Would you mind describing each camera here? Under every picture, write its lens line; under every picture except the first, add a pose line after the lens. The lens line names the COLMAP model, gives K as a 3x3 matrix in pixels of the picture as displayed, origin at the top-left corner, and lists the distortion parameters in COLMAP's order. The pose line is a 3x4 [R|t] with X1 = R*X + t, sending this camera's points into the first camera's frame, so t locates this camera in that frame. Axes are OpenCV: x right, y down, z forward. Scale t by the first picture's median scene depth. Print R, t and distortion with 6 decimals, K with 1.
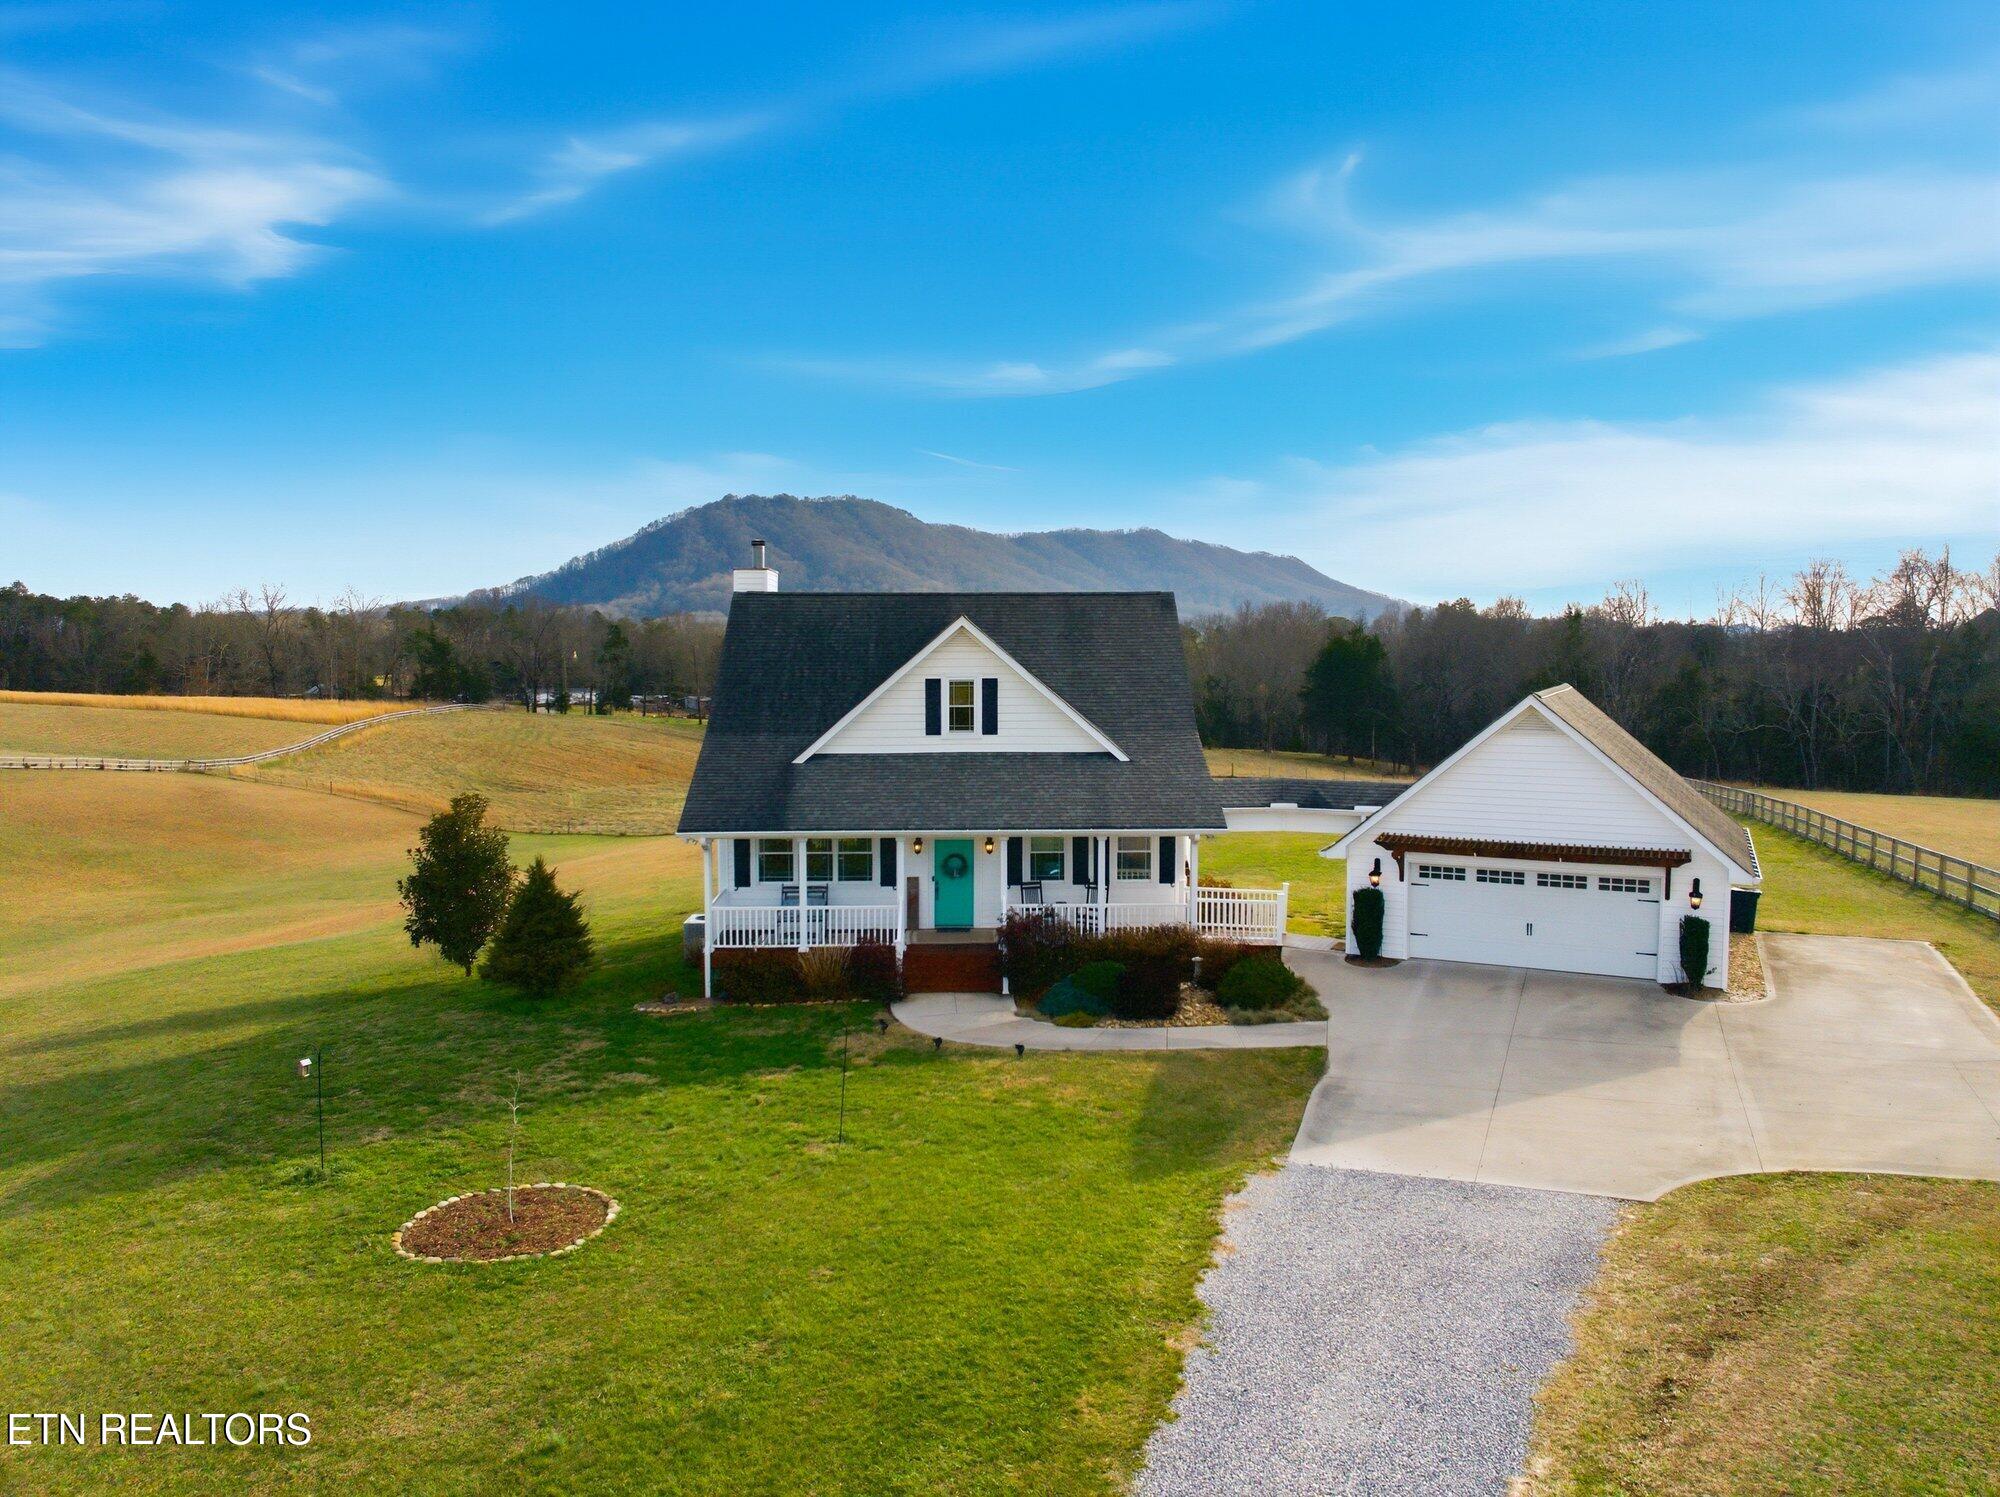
lens RADIAL K [[1397.7, 0, 1010.9], [0, 1397.7, 744.0], [0, 0, 1]] dist [-0.038715, 0.004889]
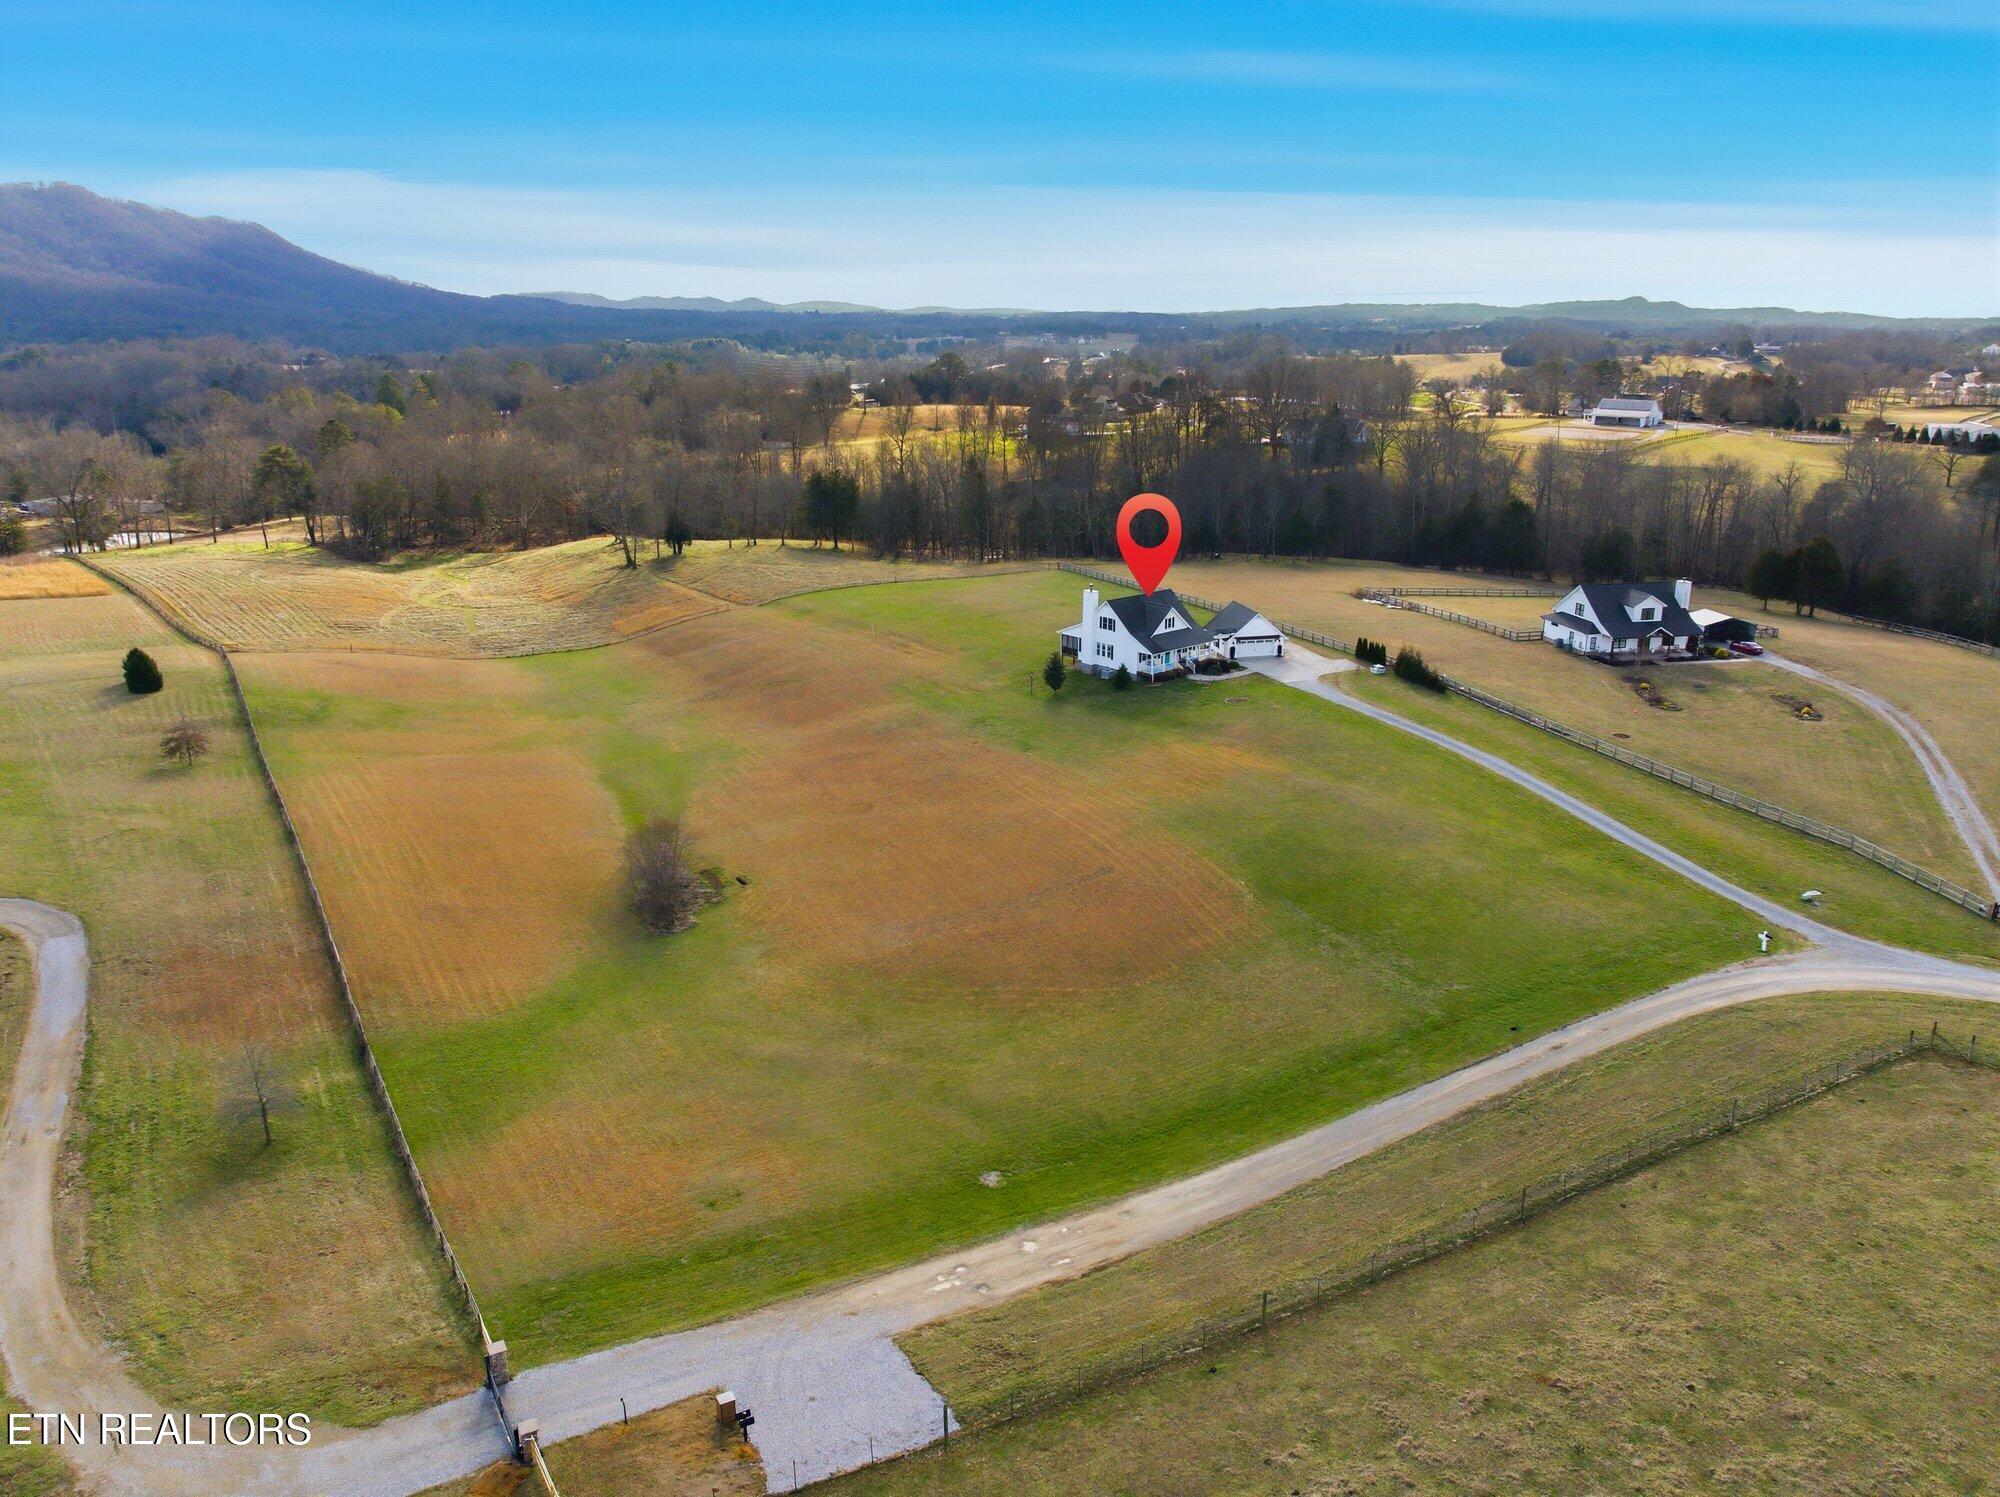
lens RADIAL K [[1409.0, 0, 1015.0], [0, 1409.0, 709.1], [0, 0, 1]] dist [-0.034730, -0.007608]
pose [[0.768128, -0.168226, 0.617802, -3.884050], [0.039282, 0.975433, 0.216768, -0.898848], [-0.639090, -0.142237, 0.755865, -2.734636]]
